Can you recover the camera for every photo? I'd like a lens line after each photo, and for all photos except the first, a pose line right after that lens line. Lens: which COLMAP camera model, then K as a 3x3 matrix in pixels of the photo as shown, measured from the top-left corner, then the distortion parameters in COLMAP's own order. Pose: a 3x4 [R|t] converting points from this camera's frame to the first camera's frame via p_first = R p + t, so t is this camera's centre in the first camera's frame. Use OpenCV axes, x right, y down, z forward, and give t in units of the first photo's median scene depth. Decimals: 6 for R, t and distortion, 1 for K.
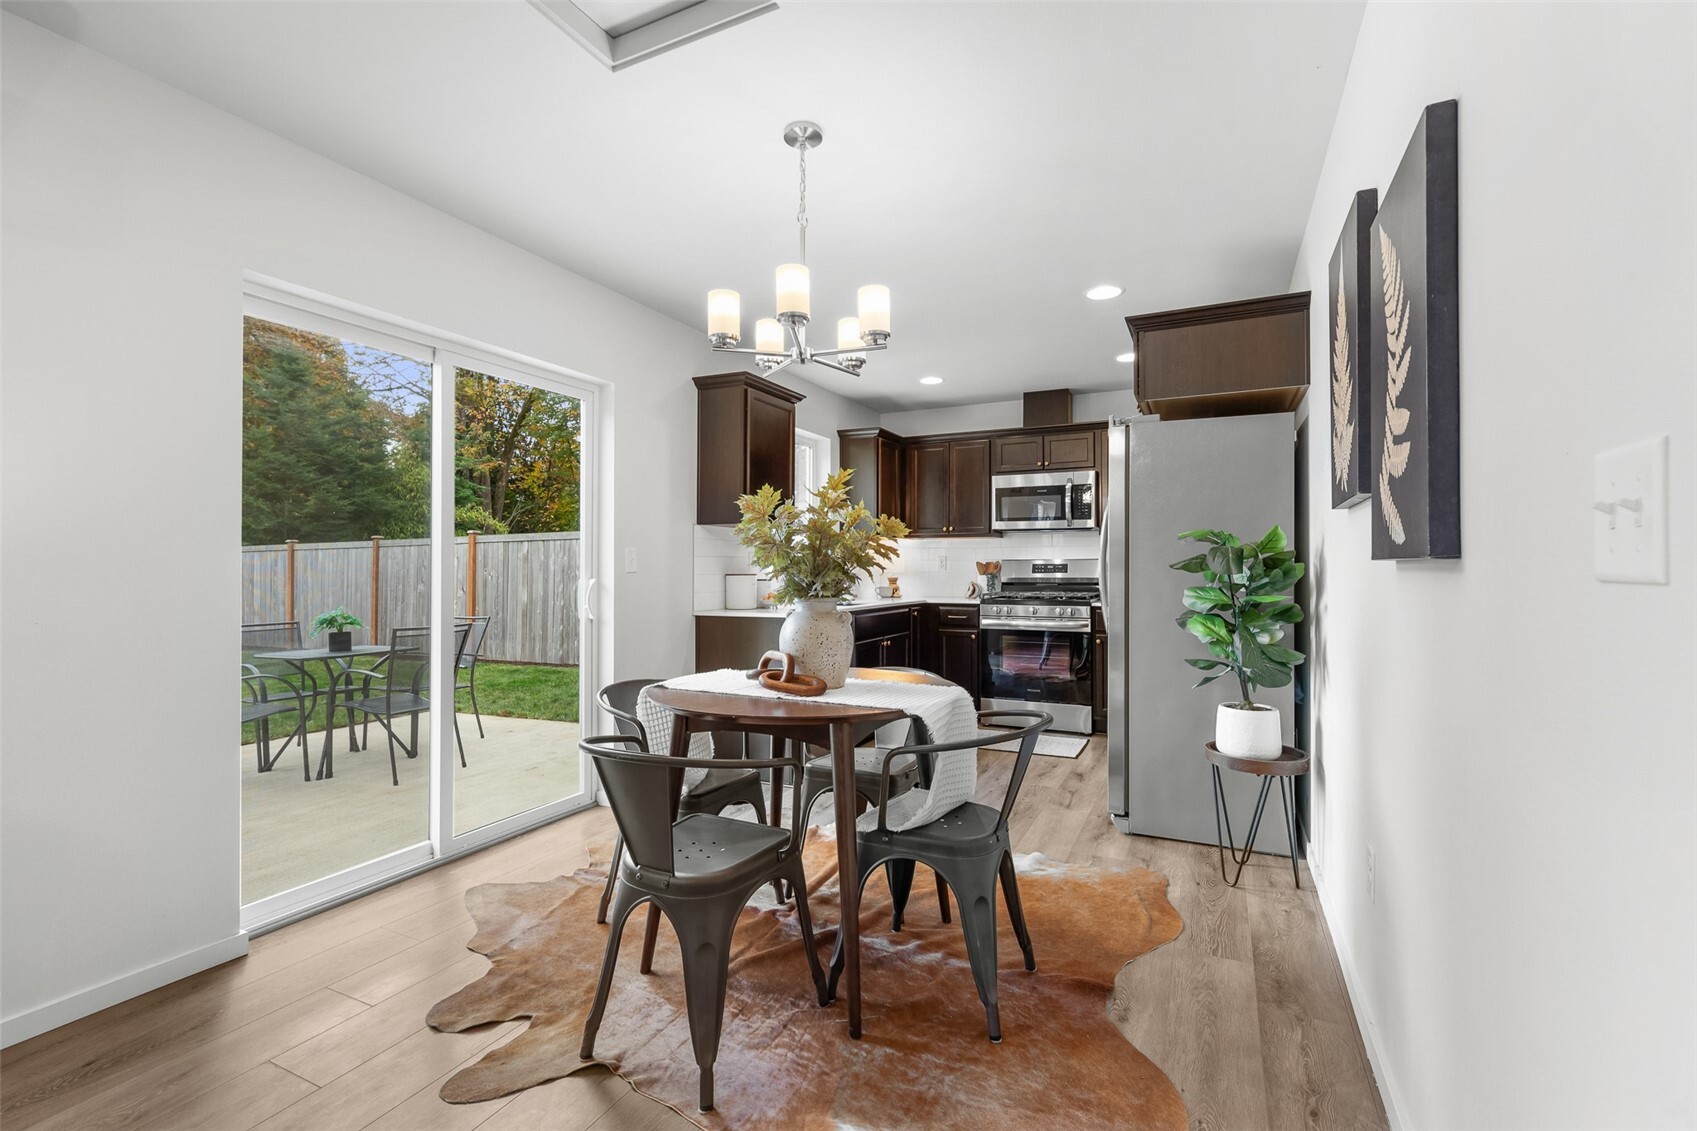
lens RADIAL K [[746.1, 0, 857.6], [0, 746.1, 564.5], [0, 0, 1]] dist [0.003782, -0.000155]
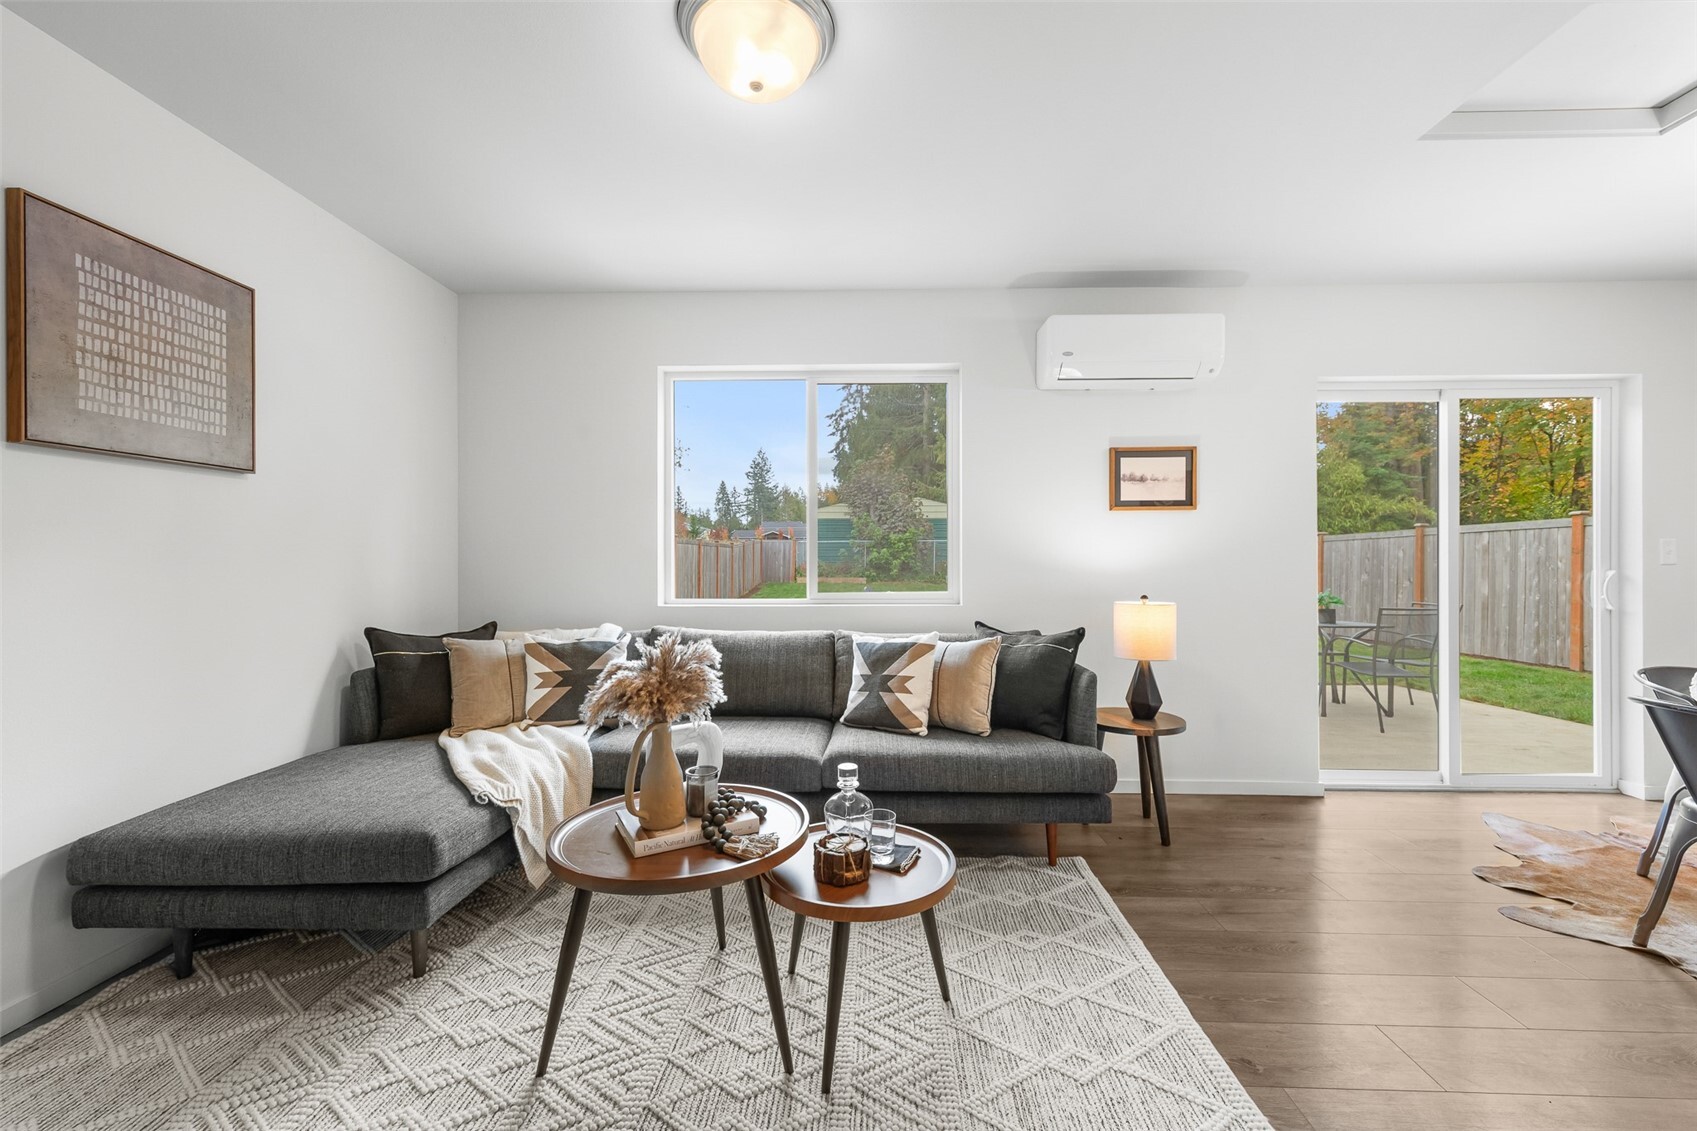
lens RADIAL K [[670.6, 0, 852.8], [0, 670.6, 558.7], [0, 0, 1]] dist [0.004323, -0.000020]
pose [[0.403870, -0.003759, -0.914809, 0.070638], [0.006550, 0.999978, -0.001217, -0.002424], [0.914793, -0.005501, 0.403886, -0.323657]]
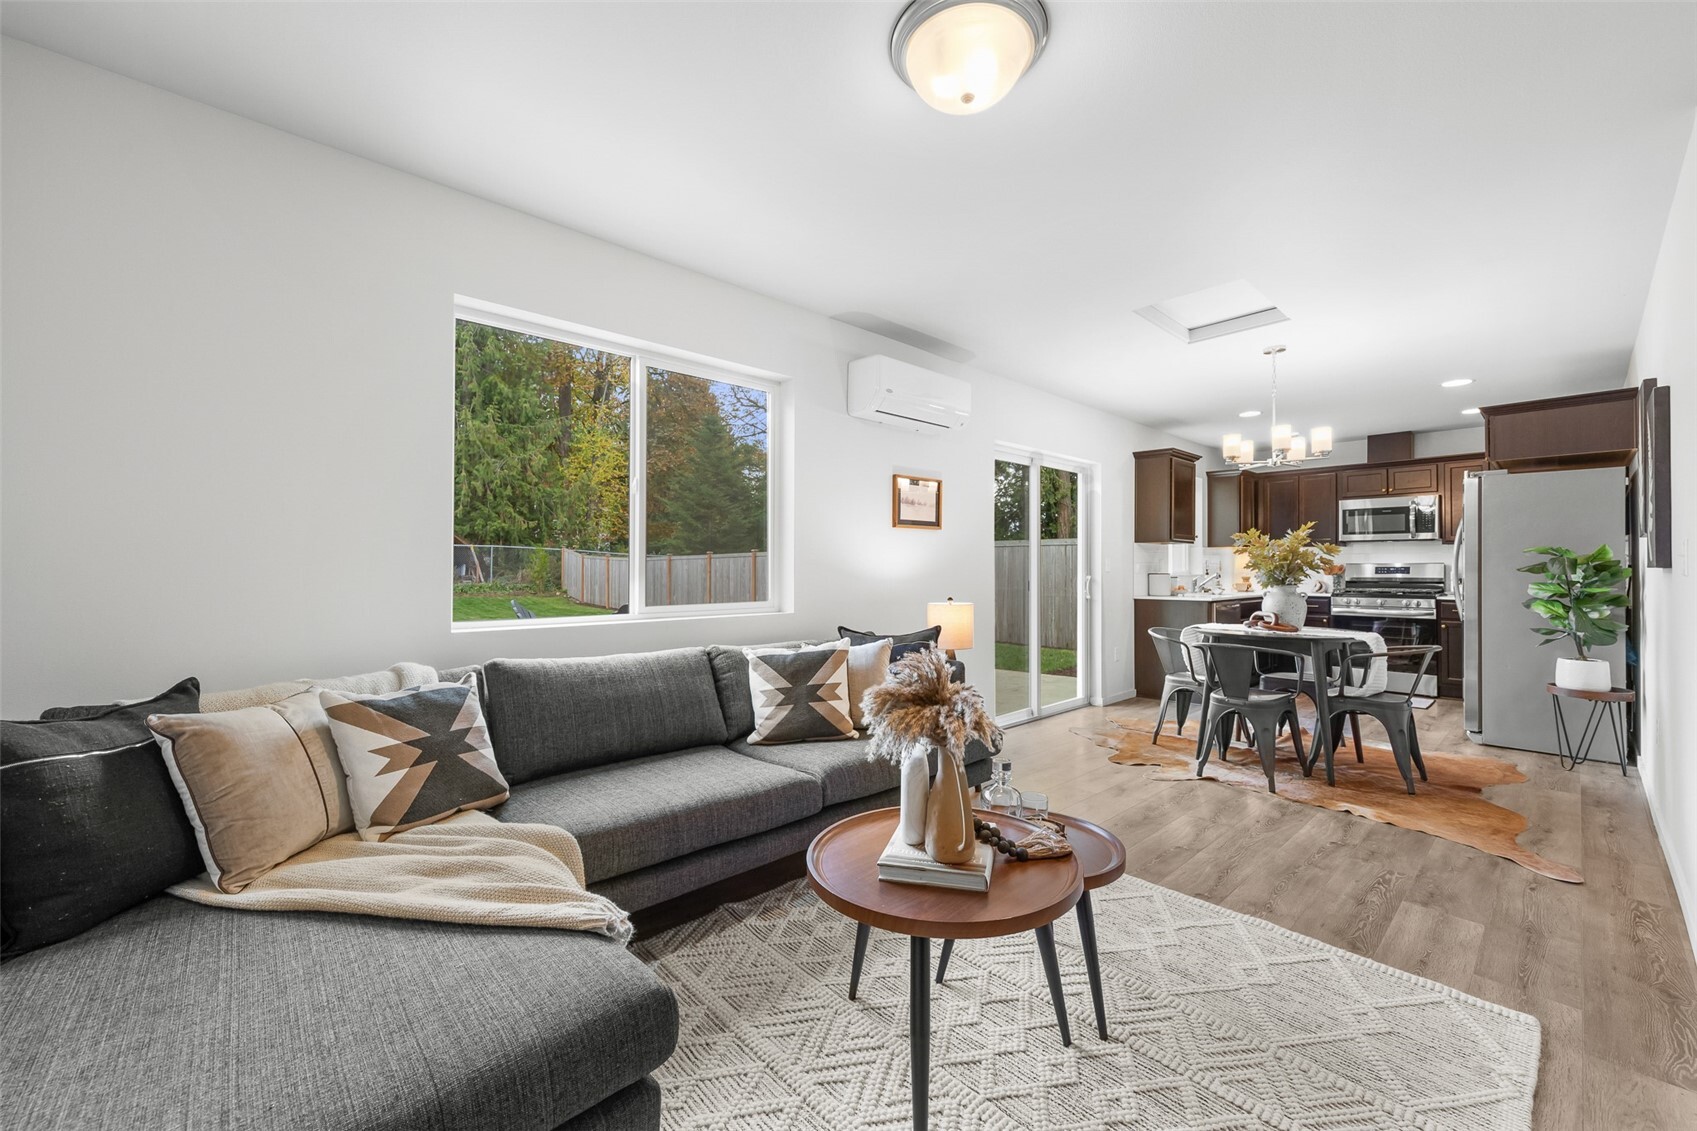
lens RADIAL K [[670.6, 0, 848.9], [0, 670.6, 563.3], [0, 0, 1]] dist [0.004323, -0.000020]
pose [[0.929380, -0.001216, -0.369123, -0.289565], [0.000076, 0.999995, -0.003104, -0.005366], [0.369125, 0.002857, 0.929375, -0.663177]]
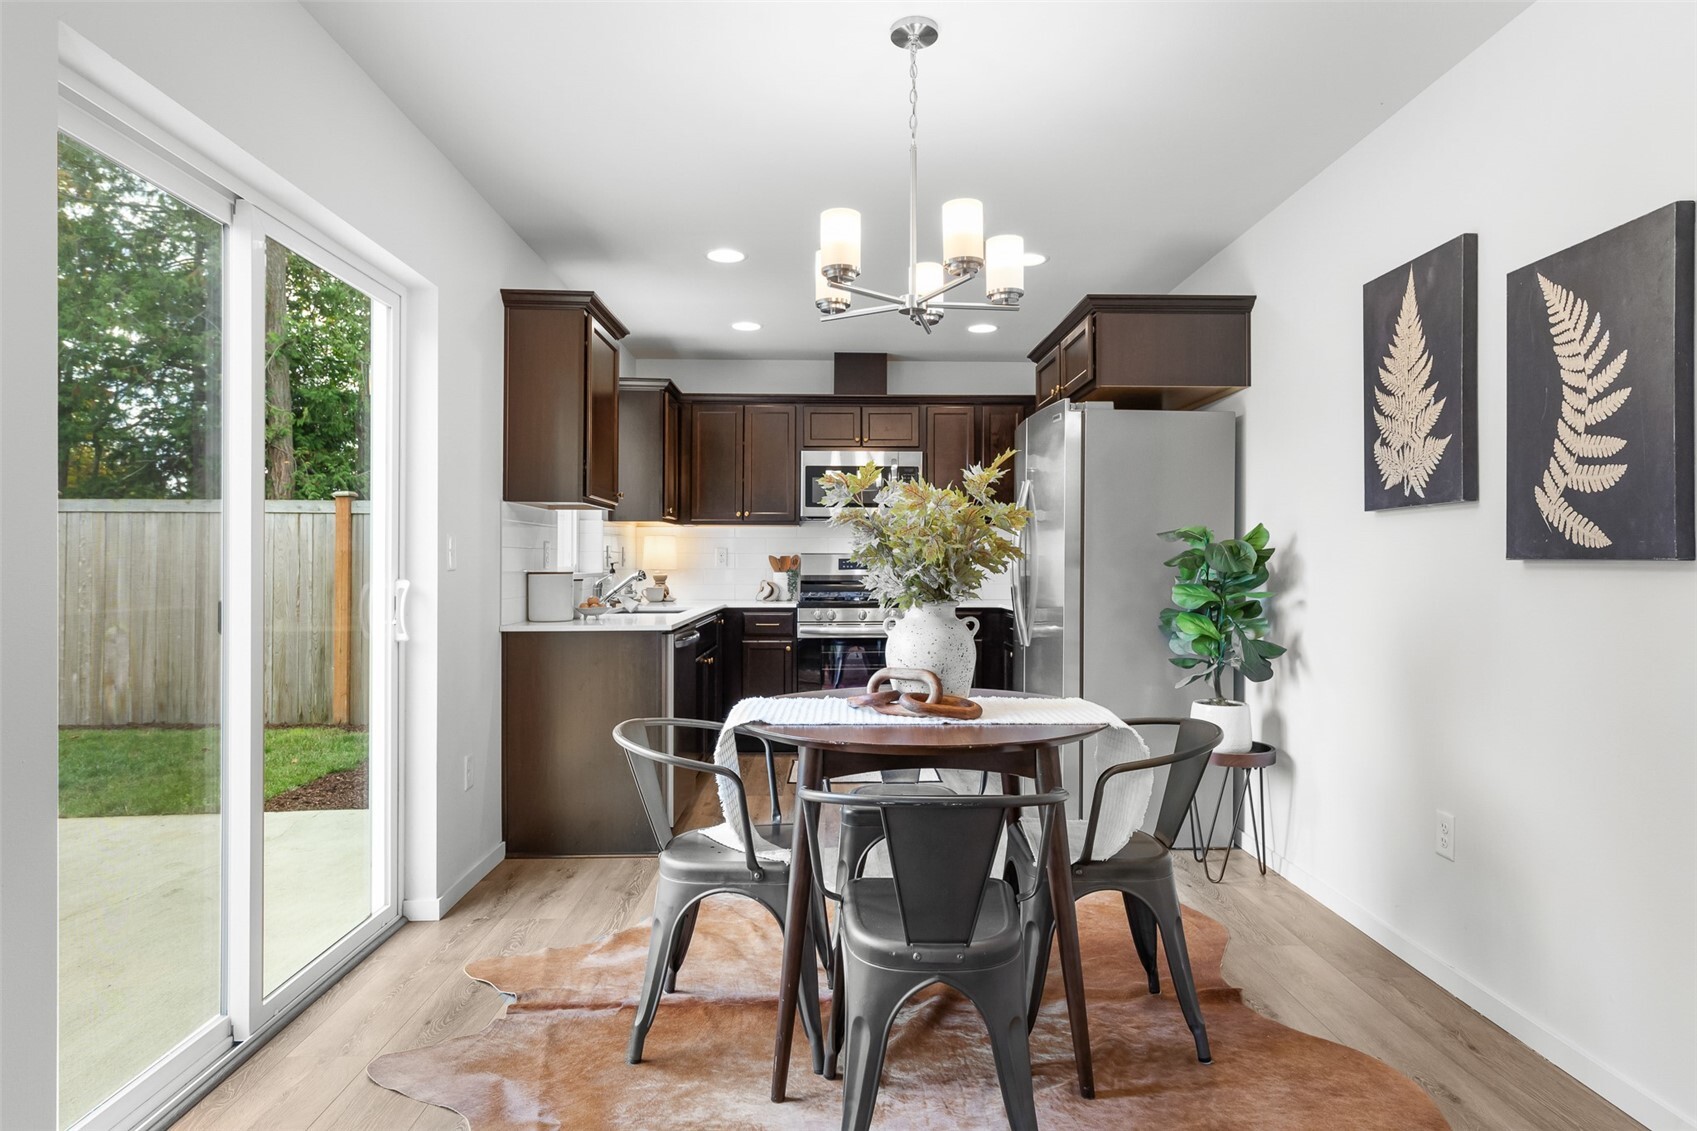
lens RADIAL K [[961.4, 0, 856.1], [0, 961.4, 561.8], [0, 0, 1]] dist [-0.000516, 0.001909]
pose [[0.887726, 0.001767, 0.460369, -0.381702], [-0.003804, 0.999987, 0.003496, -0.001602], [-0.460356, -0.004855, 0.887721, 0.059442]]
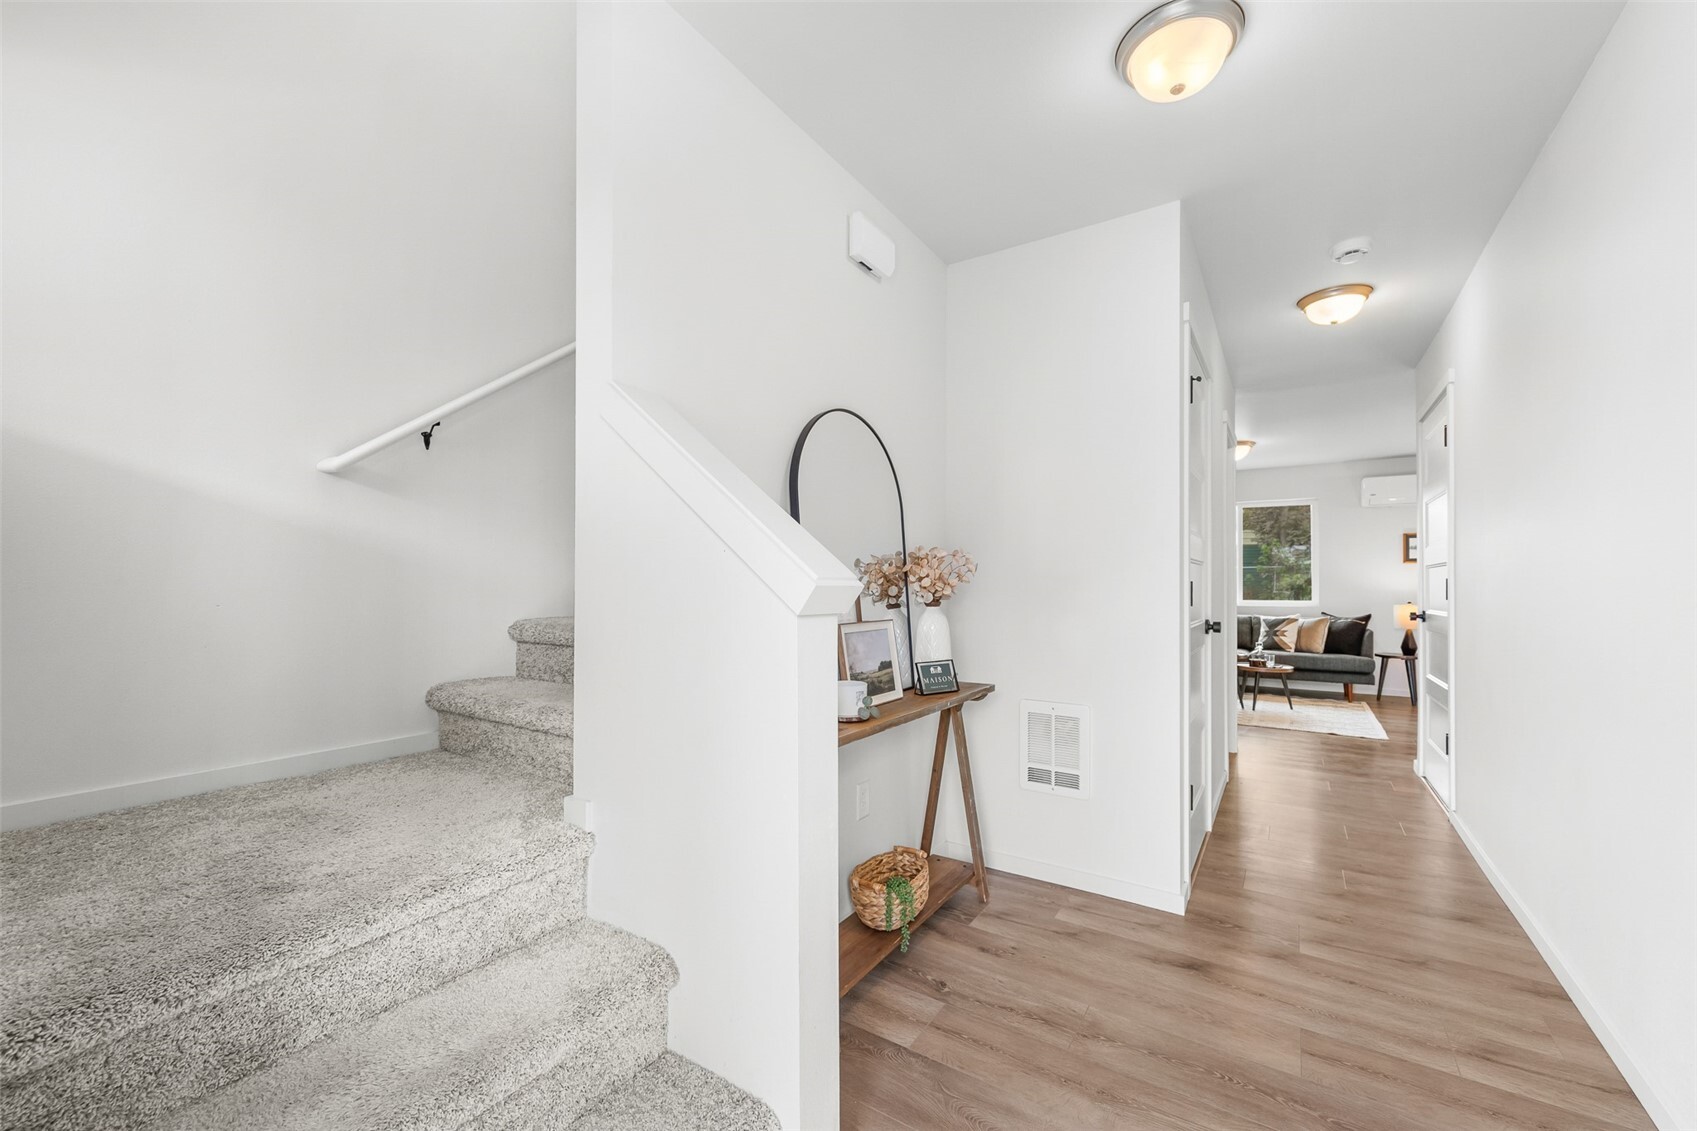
lens RADIAL K [[670.6, 0, 837.2], [0, 670.6, 568.2], [0, 0, 1]] dist [0.004323, -0.000020]
pose [[-0.147440, -0.023717, -0.988787, 1.538211], [0.004642, 0.999685, -0.024671, -0.011487], [0.989060, -0.008228, -0.147283, -0.966339]]
